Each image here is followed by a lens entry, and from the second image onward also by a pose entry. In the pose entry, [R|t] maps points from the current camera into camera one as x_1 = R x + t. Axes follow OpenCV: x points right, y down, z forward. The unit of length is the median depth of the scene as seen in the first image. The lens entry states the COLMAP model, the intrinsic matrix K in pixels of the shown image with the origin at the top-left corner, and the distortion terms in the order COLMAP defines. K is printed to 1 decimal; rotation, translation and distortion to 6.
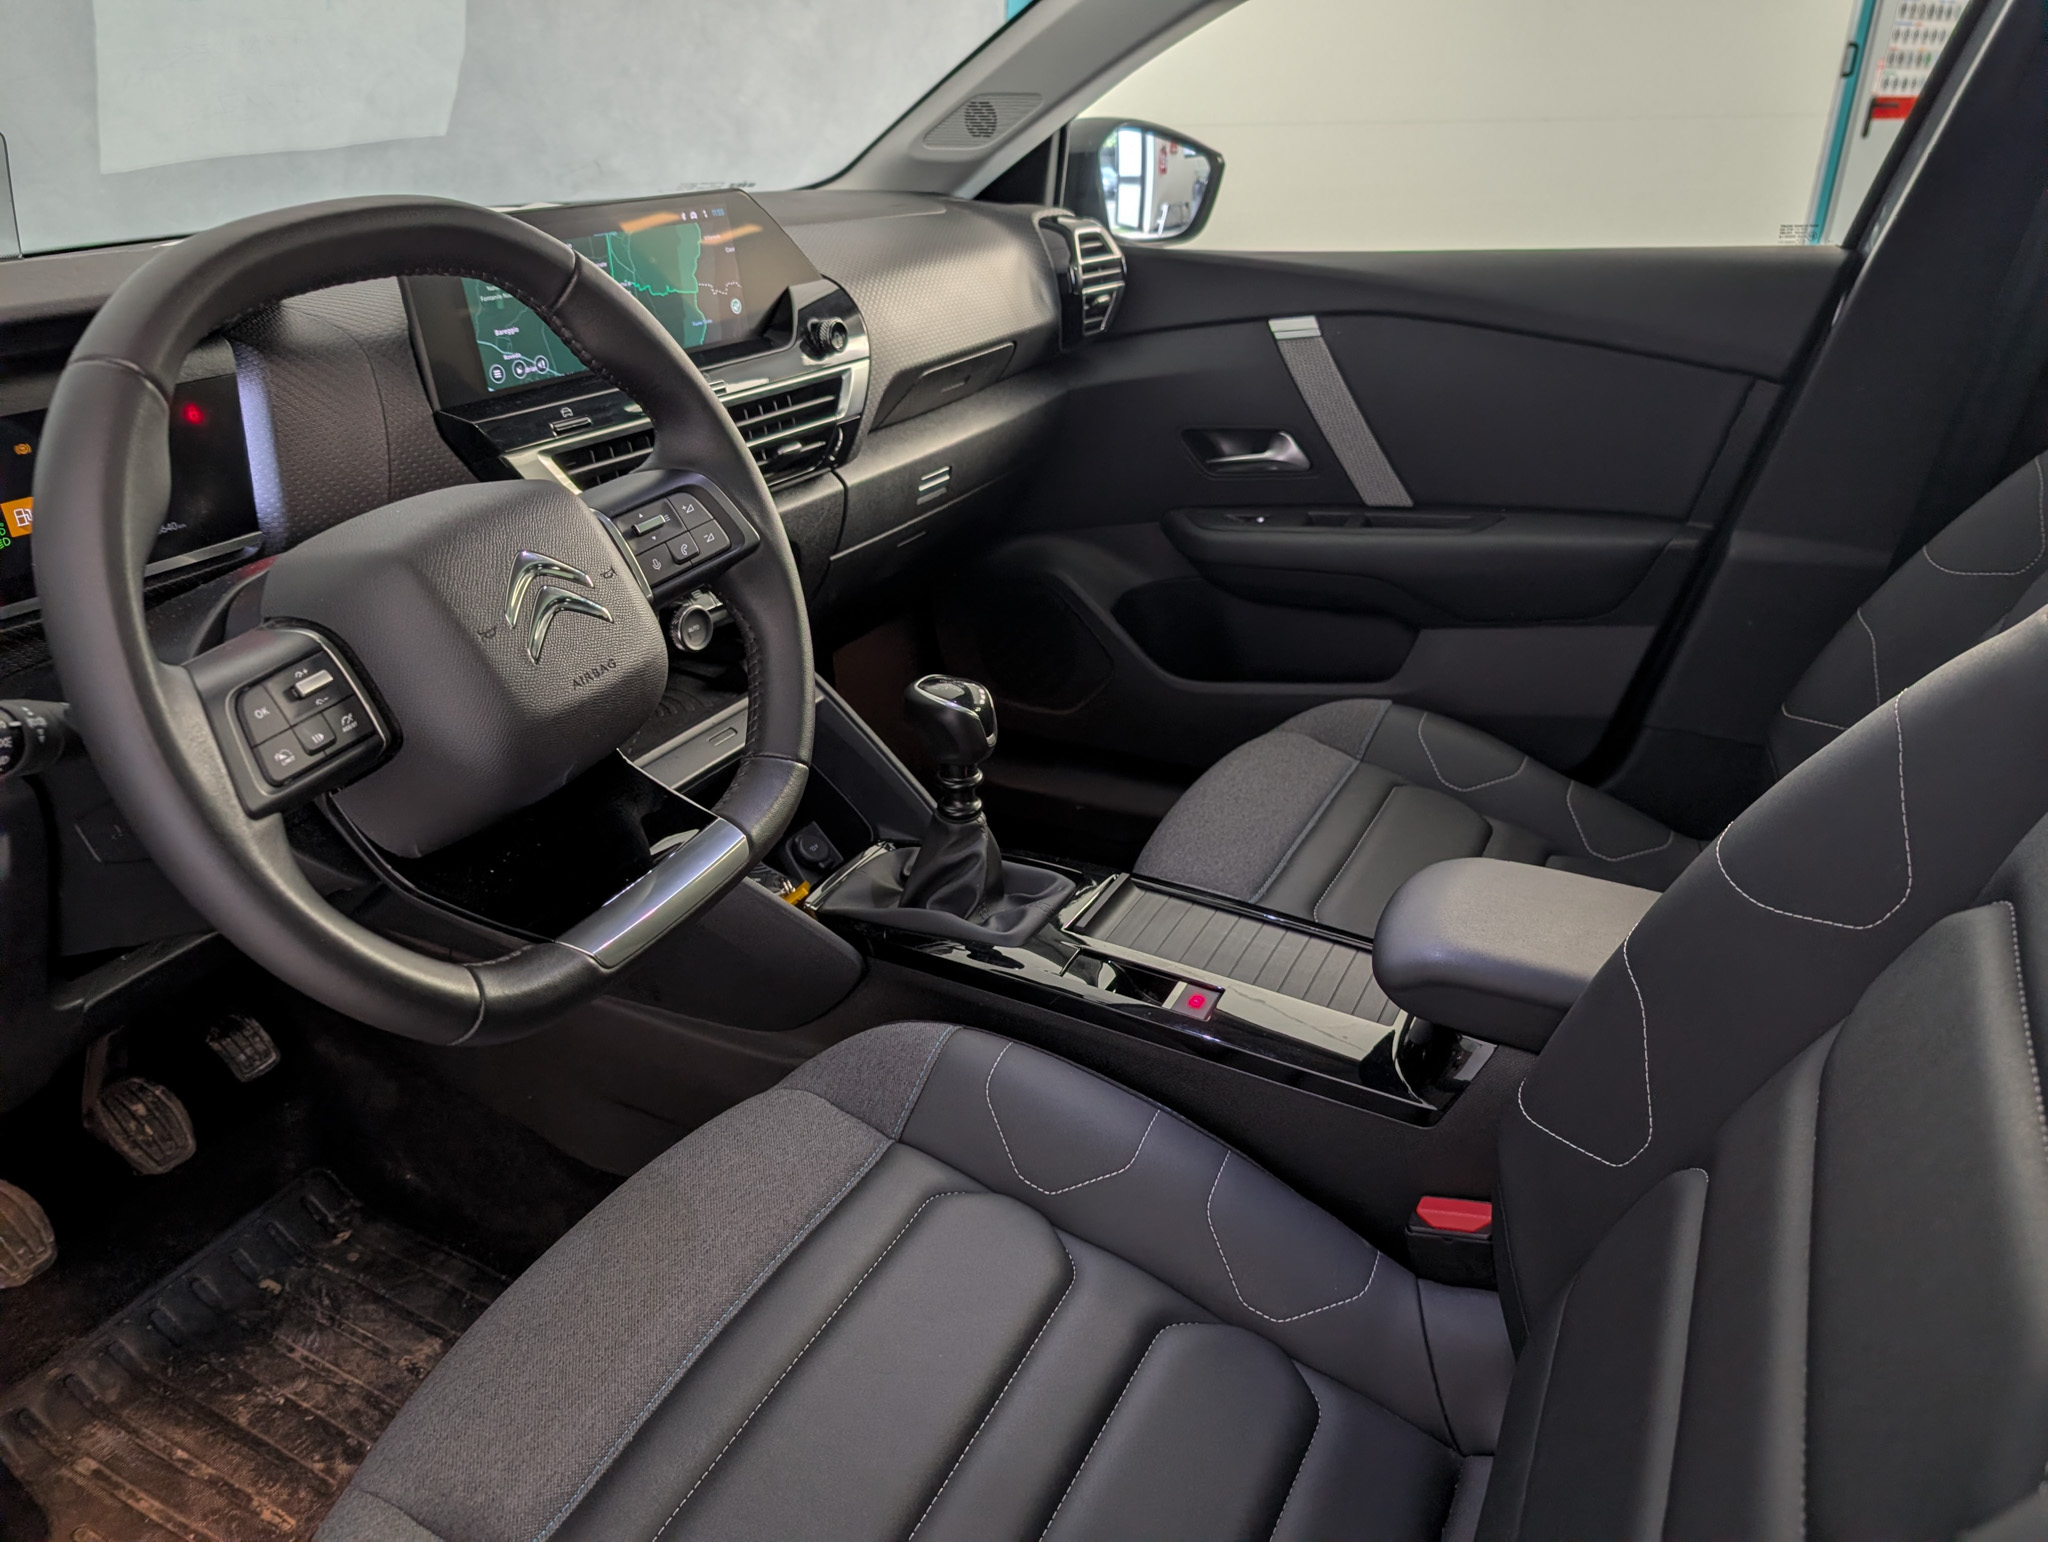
lens RADIAL K [[1462.0, 0, 1051.9], [0, 1462.0, 768.5], [0, 0, 1]] dist [-0.000847, -0.000141]
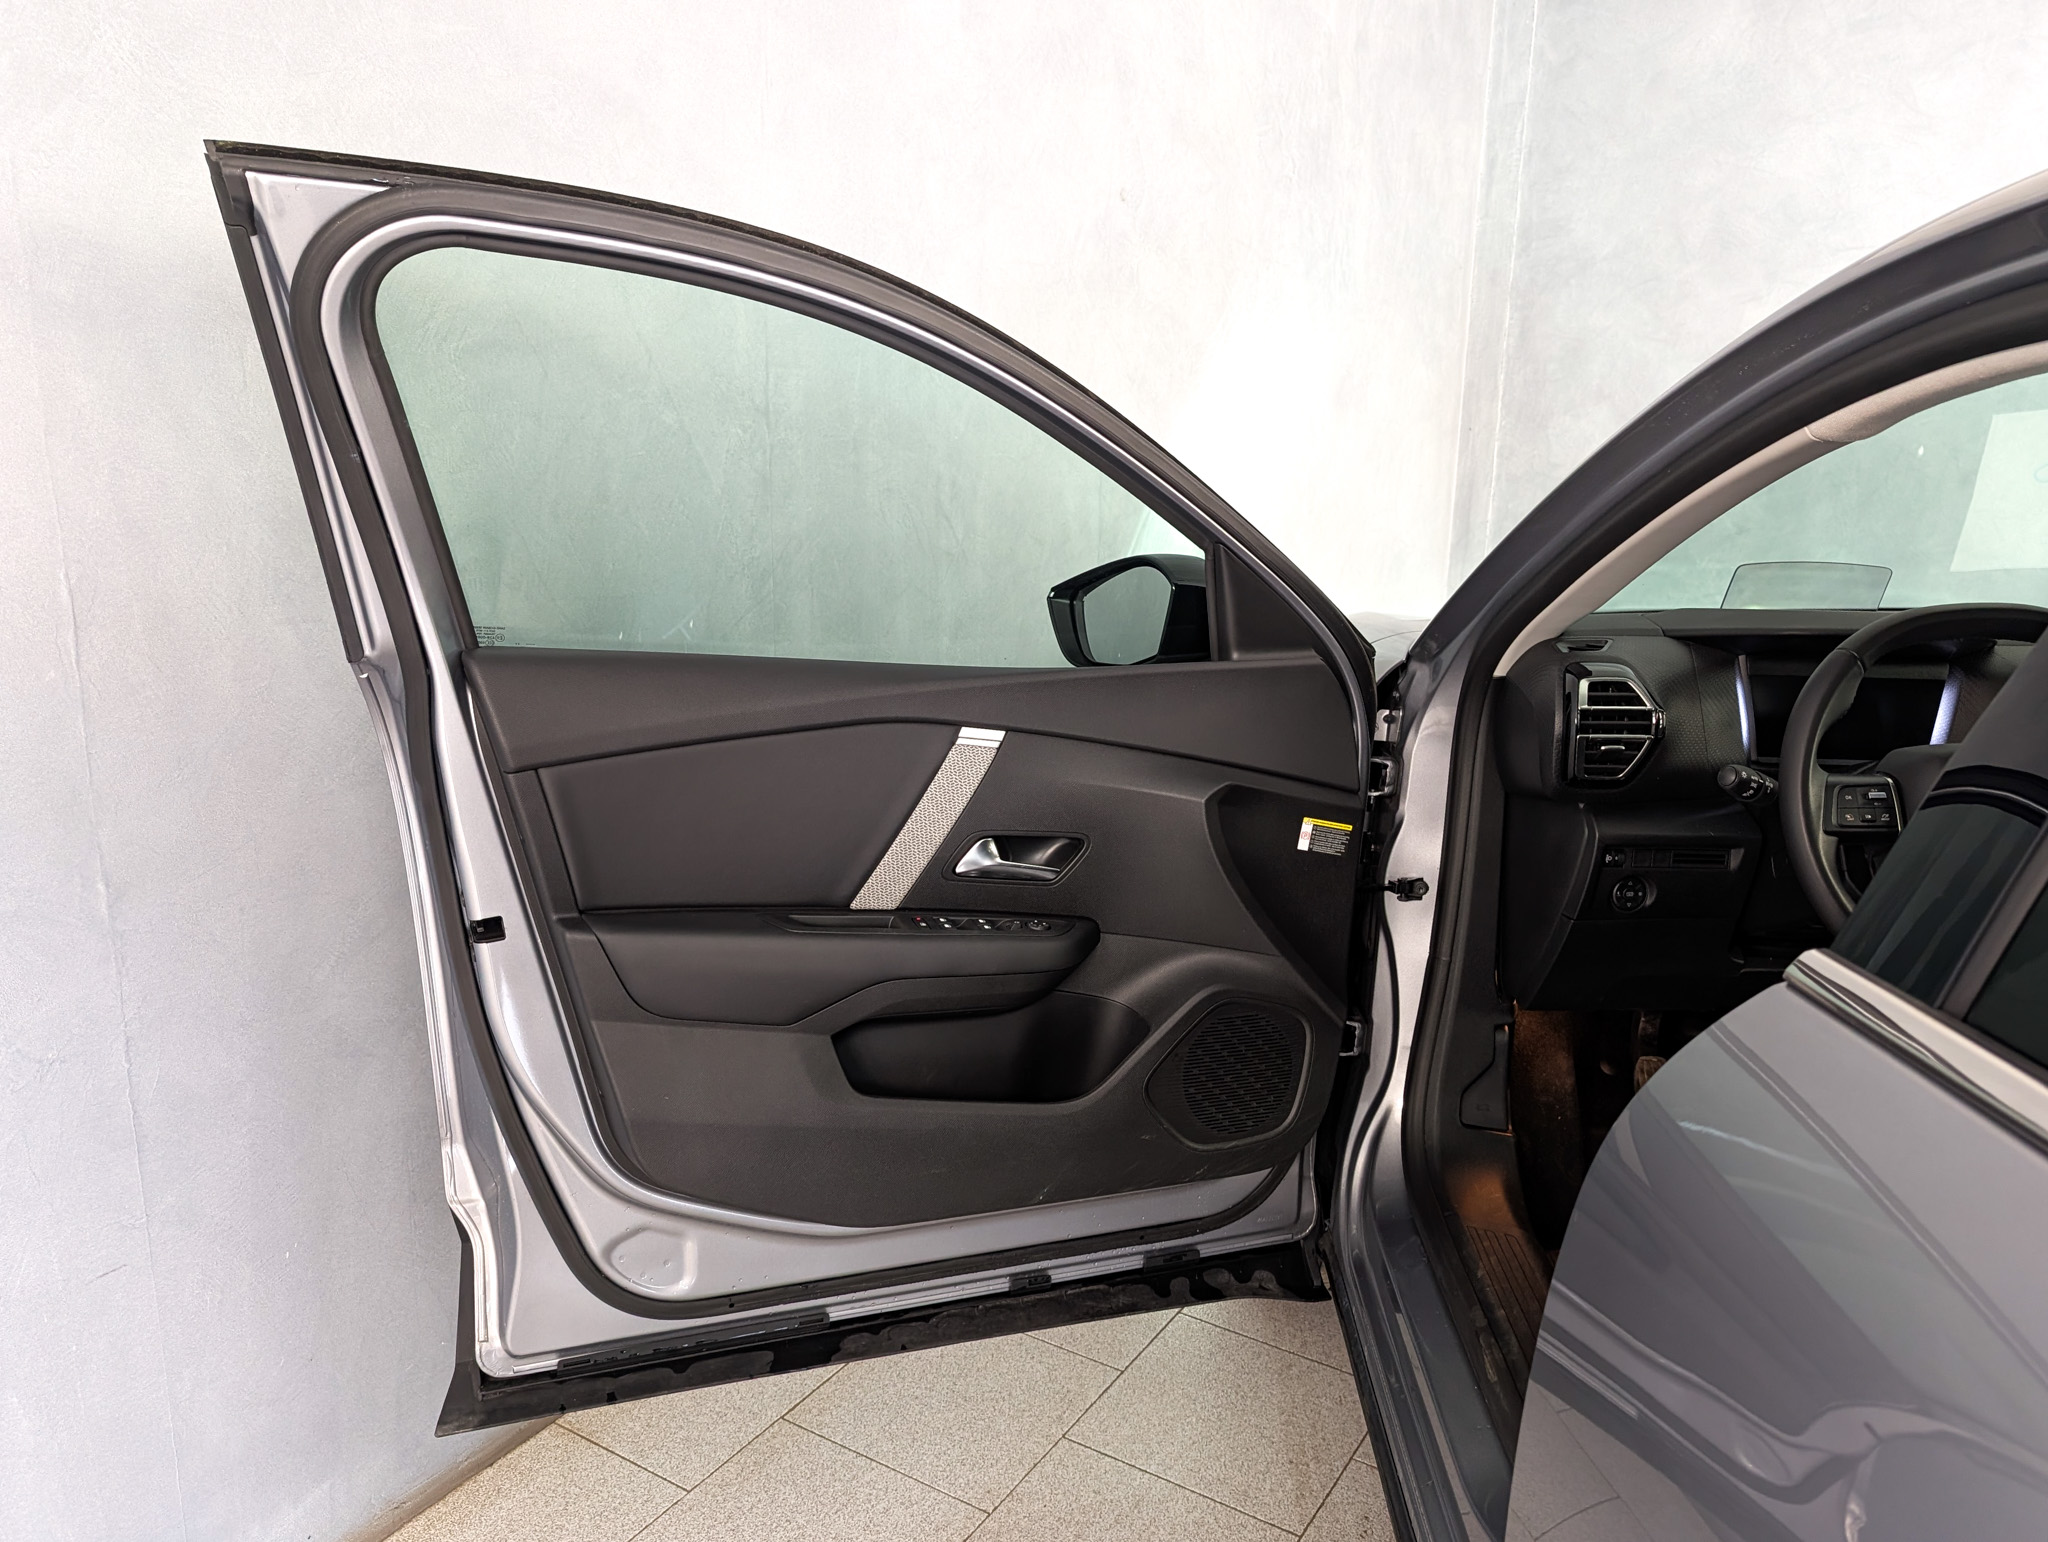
lens RADIAL K [[1462.0, 0, 1051.9], [0, 1462.0, 768.5], [0, 0, 1]] dist [-0.000847, -0.000141]
pose [[0.389171, 0.202900, -0.898542, 0.579248], [-0.406962, 0.912956, 0.029893, 0.201084], [0.826394, 0.354039, 0.437869, -0.602832]]
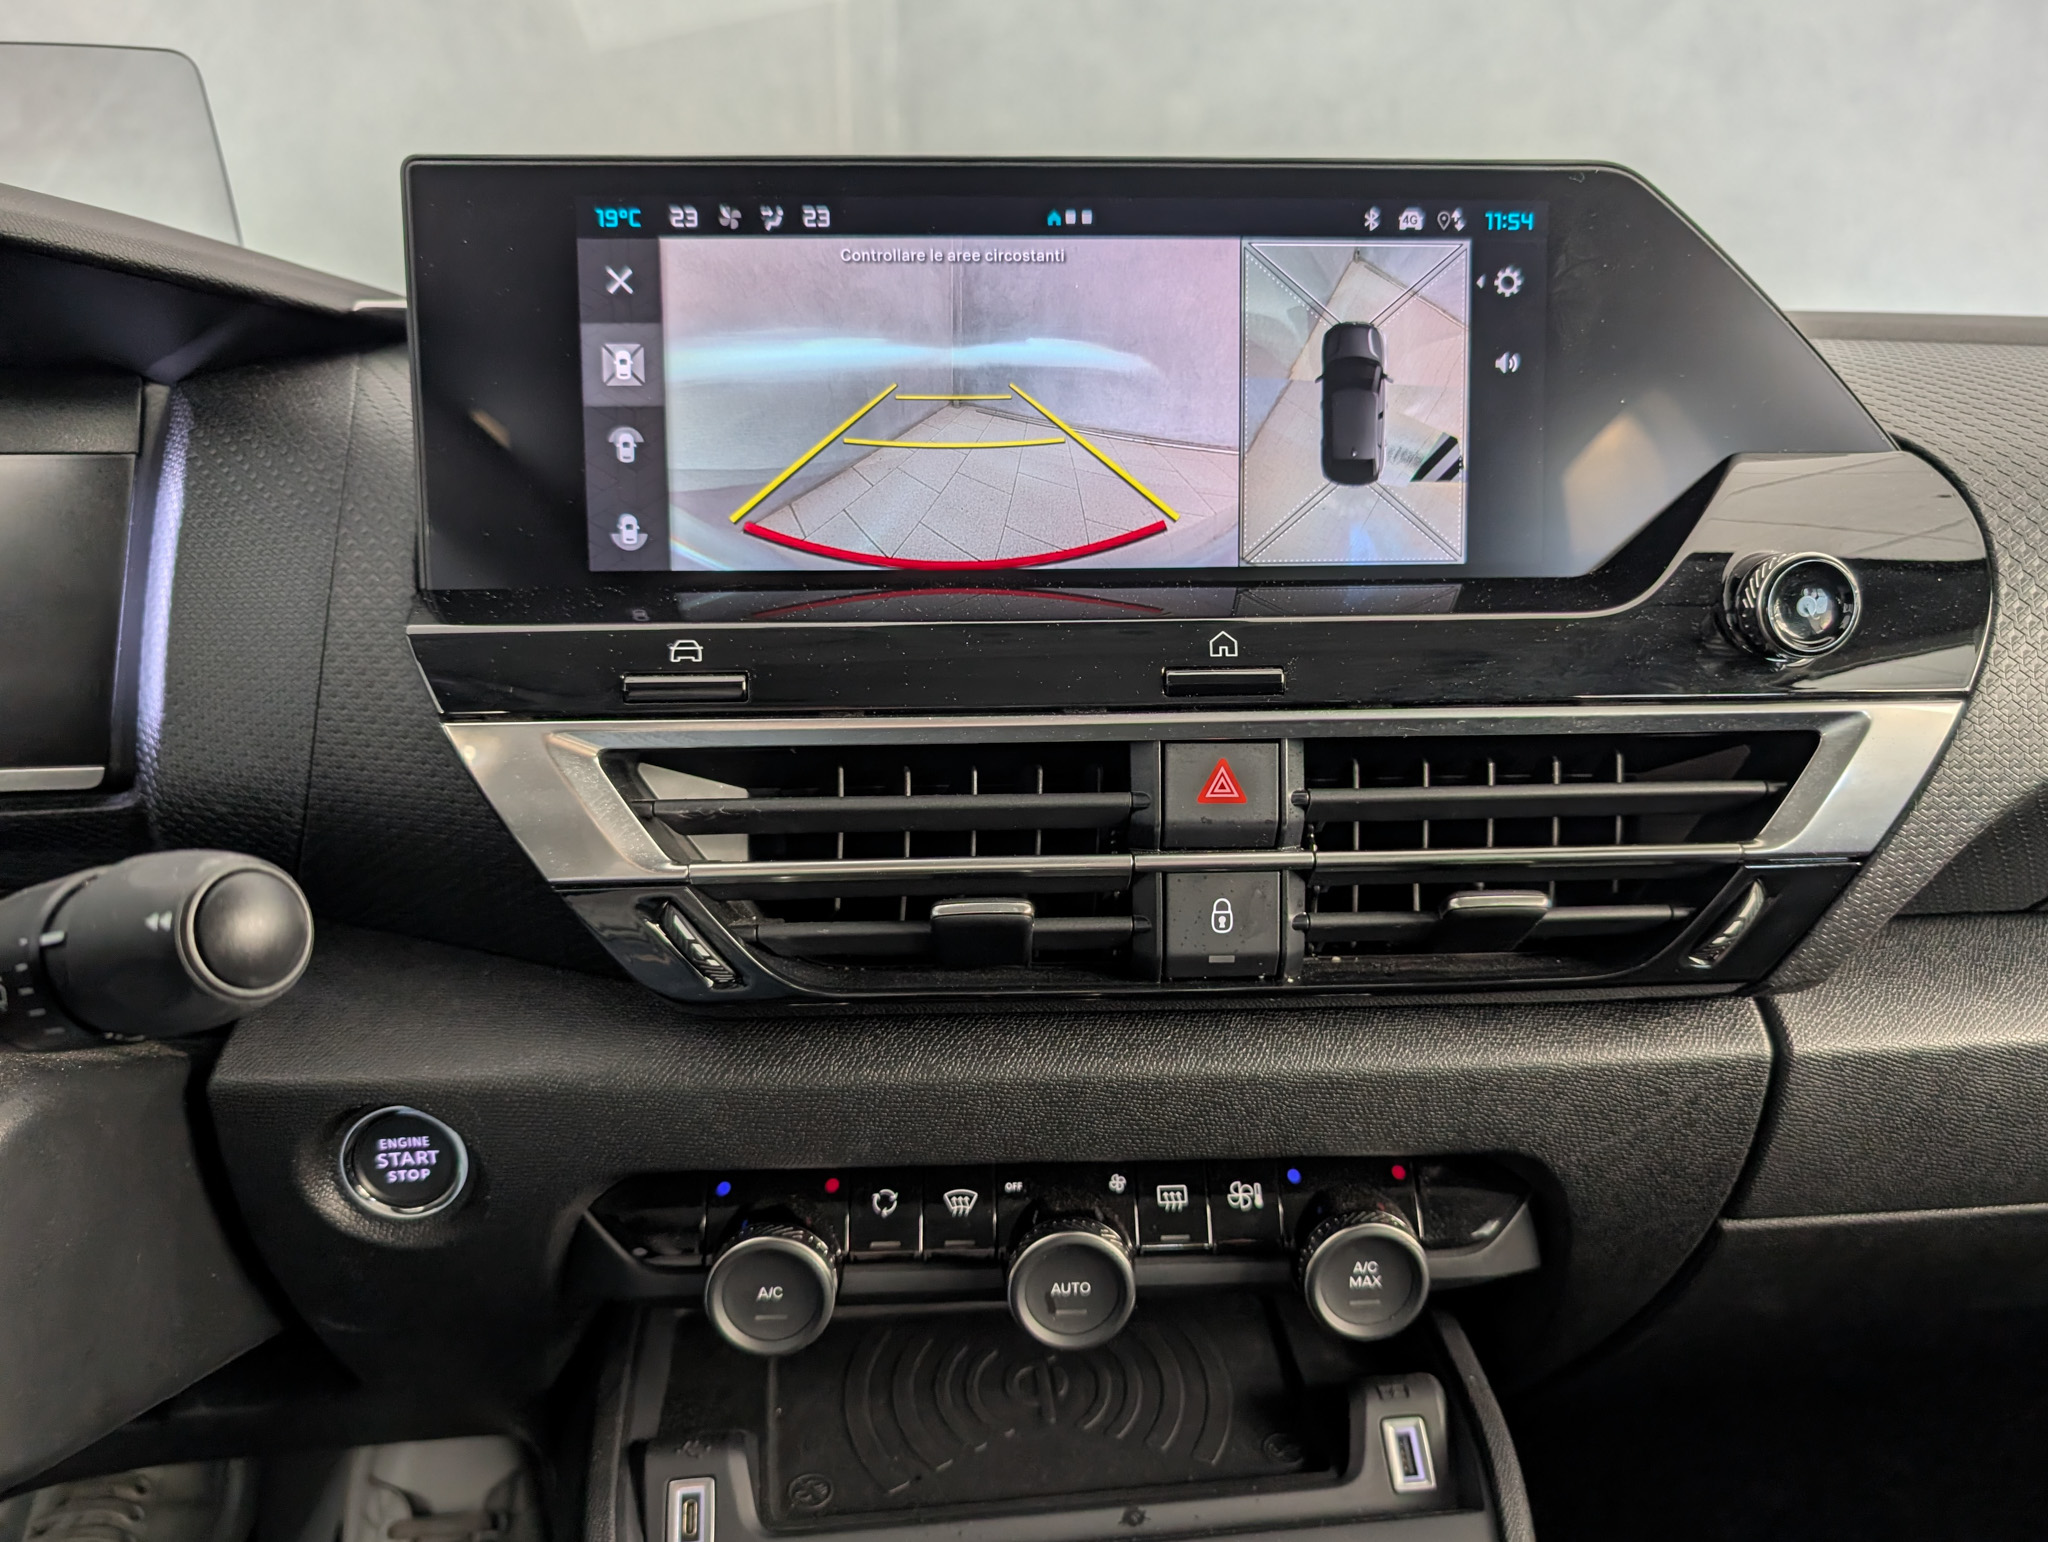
lens RADIAL K [[1462.0, 0, 1051.9], [0, 1462.0, 768.5], [0, 0, 1]] dist [-0.000847, -0.000141]
pose [[0.556346, 0.200531, -0.806391, 0.022014], [-0.360612, 0.932563, -0.016887, -0.222650], [0.748624, 0.300189, 0.591142, 0.788207]]
